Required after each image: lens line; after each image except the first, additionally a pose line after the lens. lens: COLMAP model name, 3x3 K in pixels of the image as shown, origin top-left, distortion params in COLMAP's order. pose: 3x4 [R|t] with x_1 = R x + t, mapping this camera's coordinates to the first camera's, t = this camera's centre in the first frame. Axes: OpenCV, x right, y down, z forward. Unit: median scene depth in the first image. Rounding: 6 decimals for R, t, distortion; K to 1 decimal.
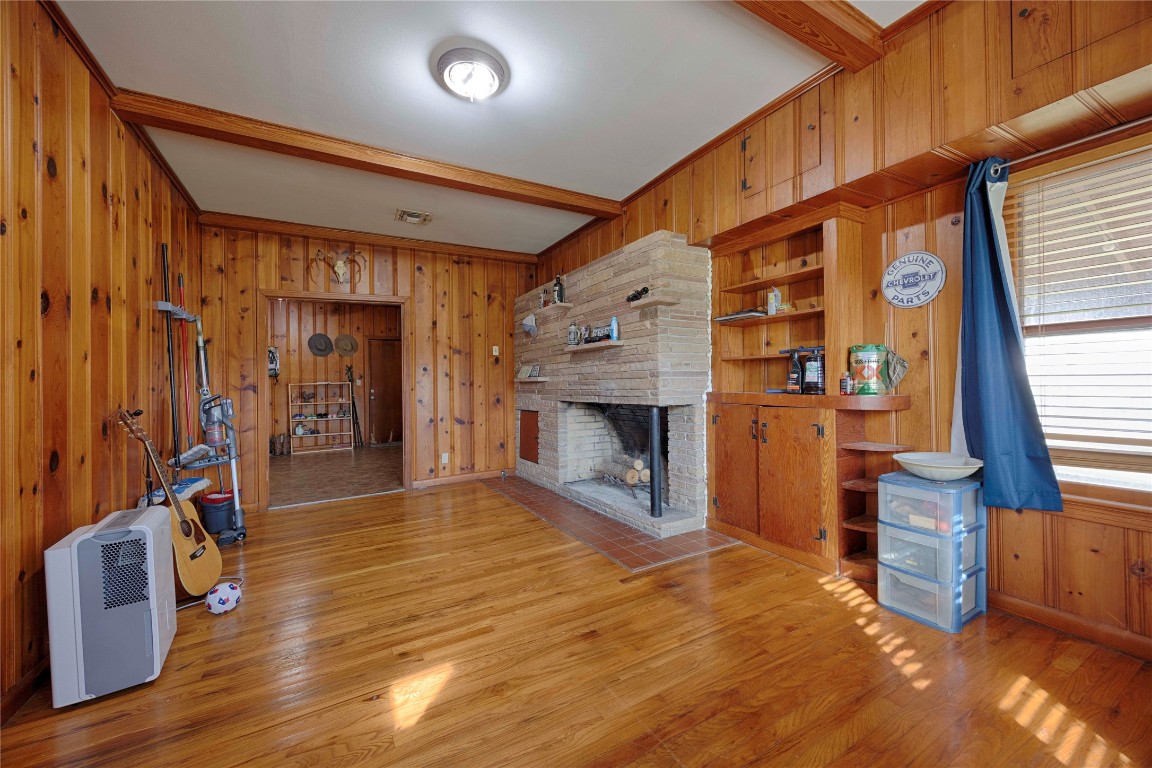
lens RADIAL K [[441.1, 0, 574.0], [0, 441.1, 385.2], [0, 0, 1]] dist [-0.001735, -0.000005]
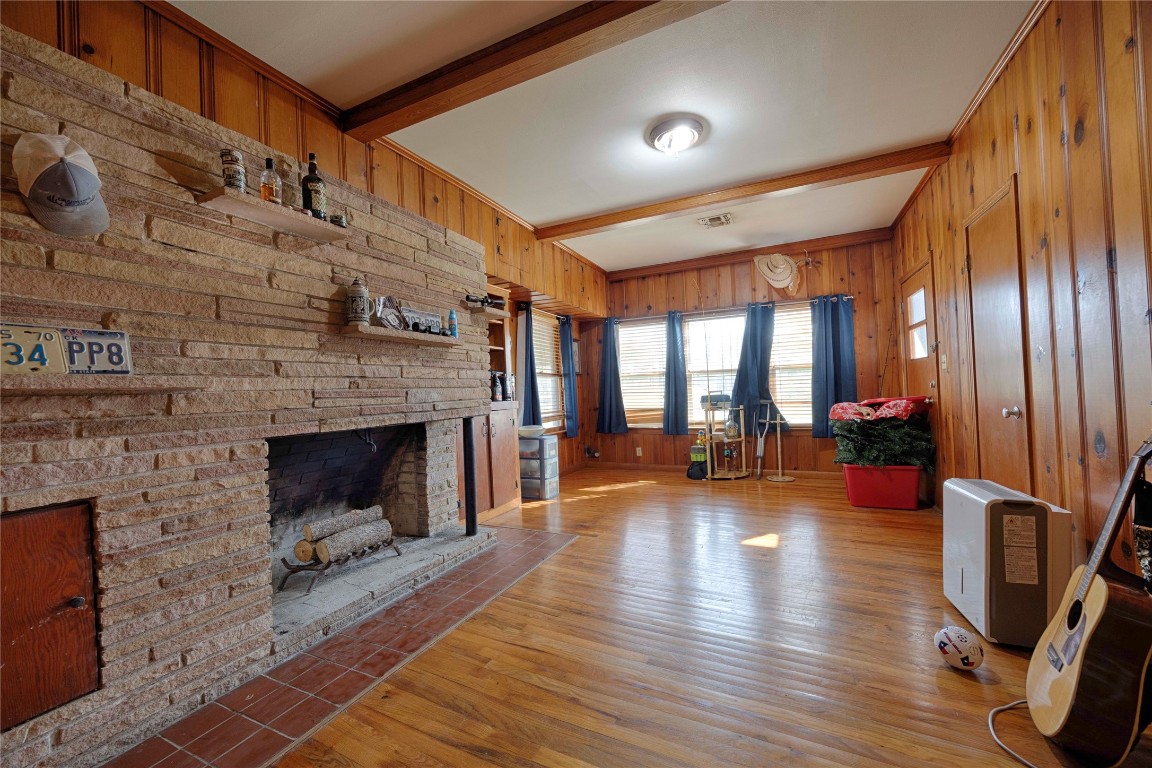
lens RADIAL K [[441.1, 0, 574.0], [0, 441.1, 385.2], [0, 0, 1]] dist [-0.001735, -0.000005]
pose [[-0.565903, 0.048197, 0.823062, -0.673219], [0.049518, 0.998475, -0.024423, 0.011996], [-0.822984, 0.026935, -0.567426, 1.243550]]
